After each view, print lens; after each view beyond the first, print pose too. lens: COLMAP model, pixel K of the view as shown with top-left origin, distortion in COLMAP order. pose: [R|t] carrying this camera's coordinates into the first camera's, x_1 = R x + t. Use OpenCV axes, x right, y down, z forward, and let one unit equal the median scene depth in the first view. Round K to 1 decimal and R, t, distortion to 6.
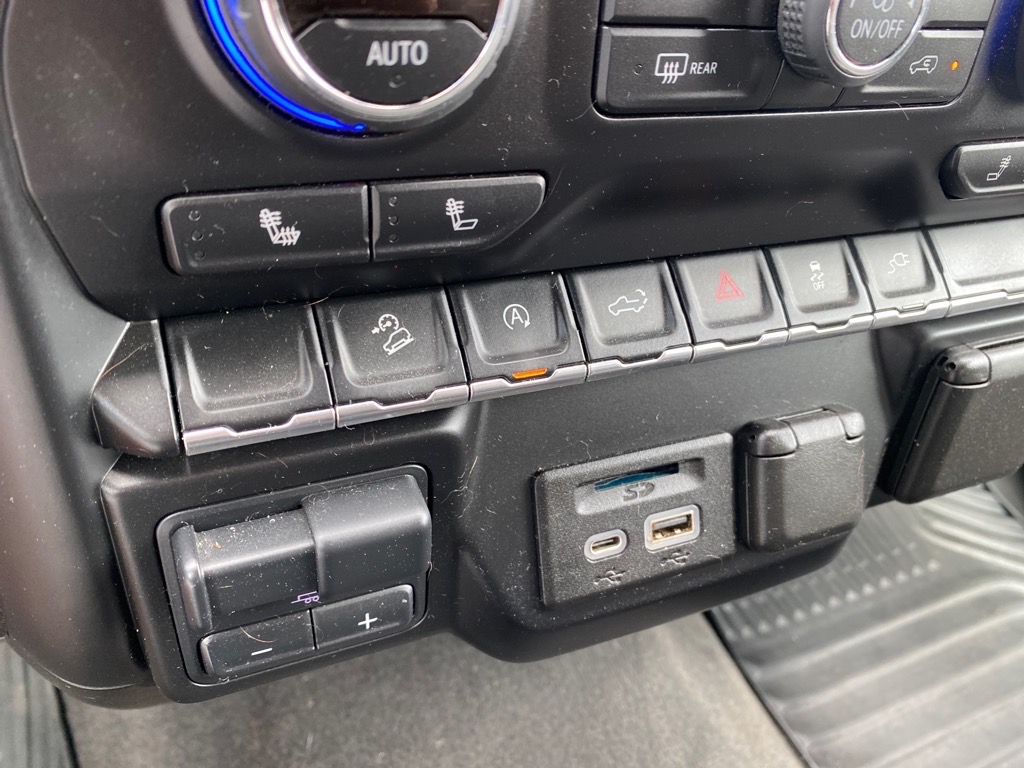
lens RADIAL K [[819.1, 0, 542.5], [0, 819.1, 380.8], [0, 0, 1]] dist [0.097009, -0.258530]
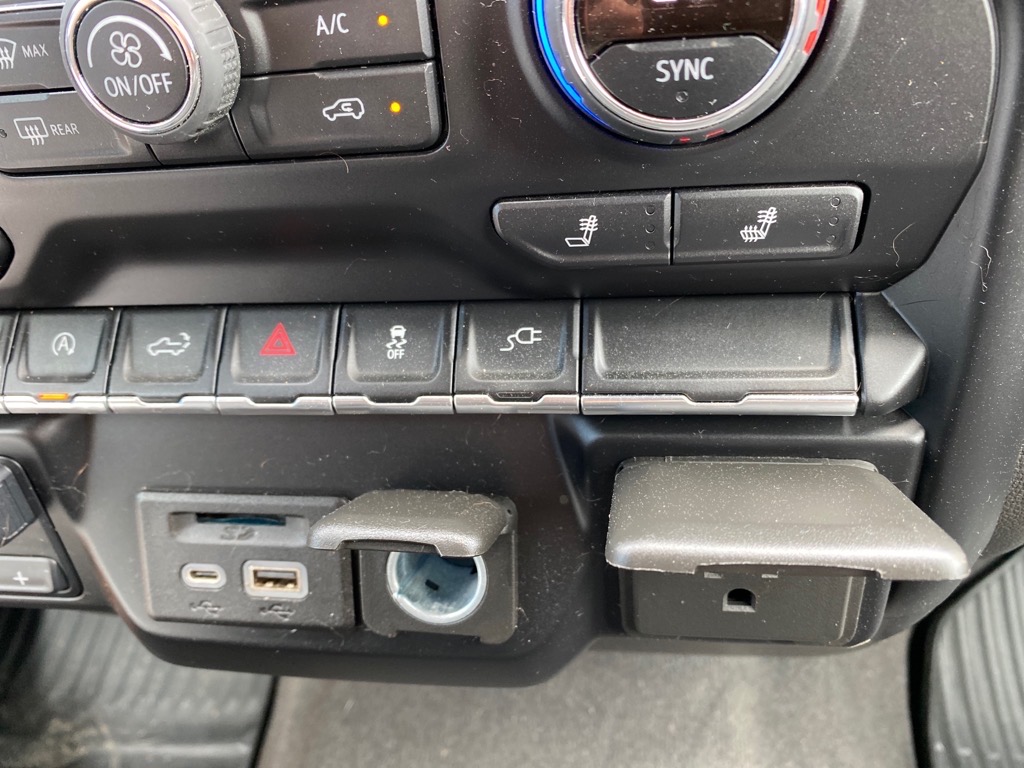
lens RADIAL K [[775.1, 0, 513.0], [0, 775.1, 328.9], [0, 0, 1]] dist [-0.013222, -0.002173]
pose [[0.839105, 0.123184, -0.529838, 0.967792], [-0.148678, 0.988870, -0.005554, -0.172405], [0.523257, 0.083435, 0.848080, 0.405090]]
